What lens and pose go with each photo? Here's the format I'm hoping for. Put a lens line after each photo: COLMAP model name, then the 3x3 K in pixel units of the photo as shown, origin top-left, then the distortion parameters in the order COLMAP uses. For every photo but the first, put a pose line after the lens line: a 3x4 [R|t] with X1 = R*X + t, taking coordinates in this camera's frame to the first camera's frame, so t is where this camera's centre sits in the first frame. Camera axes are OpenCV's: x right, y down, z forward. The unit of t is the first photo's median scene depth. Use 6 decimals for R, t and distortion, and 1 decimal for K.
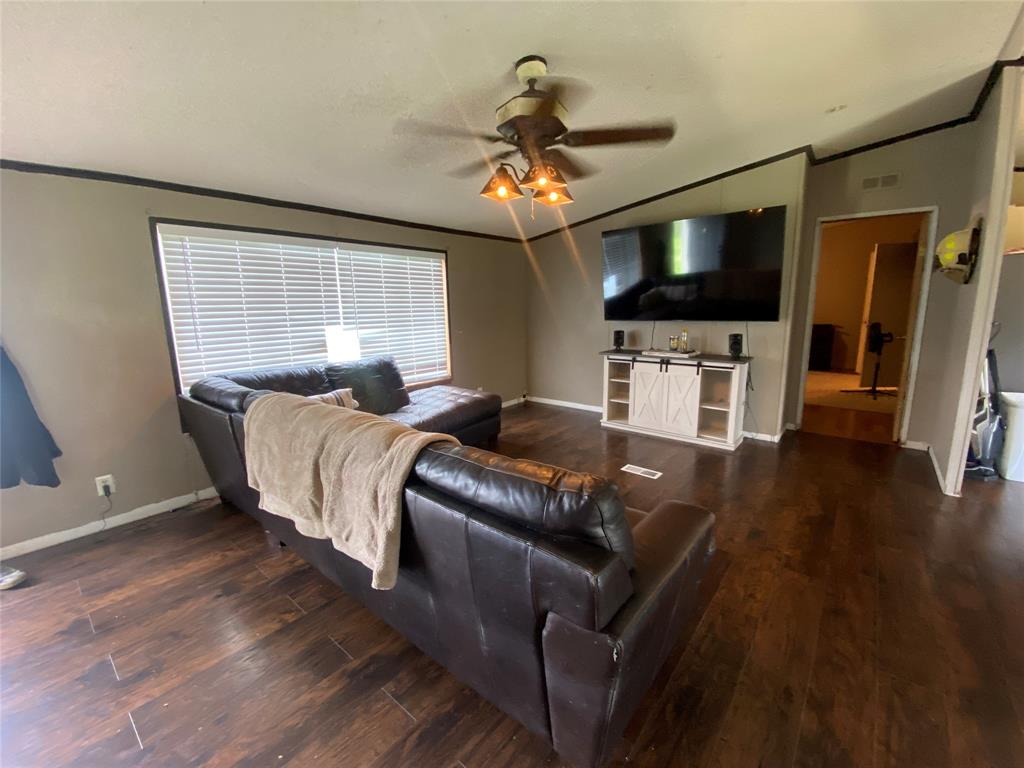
lens RADIAL K [[429.6, 0, 512.0], [0, 429.6, 384.0], [0, 0, 1]] dist [-0.001485, -0.001107]
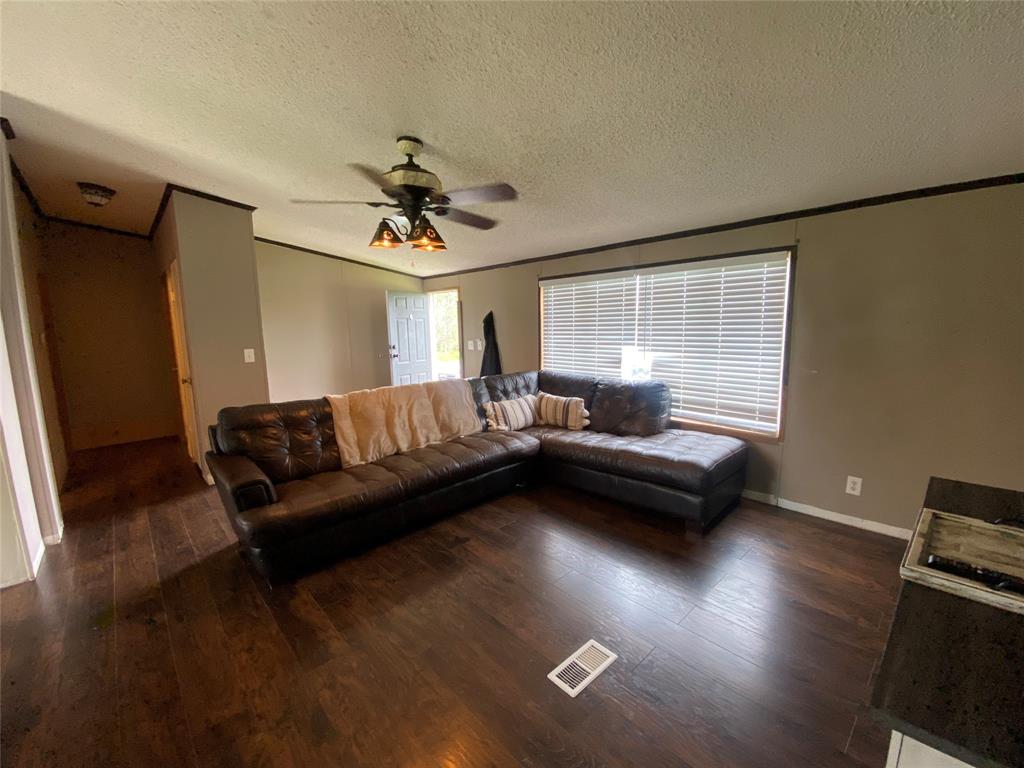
lens RADIAL K [[429.6, 0, 512.0], [0, 429.6, 384.0], [0, 0, 1]] dist [-0.001485, -0.001107]
pose [[-0.161875, 0.152445, -0.974965, 0.719359], [-0.158169, 0.971214, 0.178119, -0.189485], [0.974053, 0.183043, -0.133103, 0.869742]]
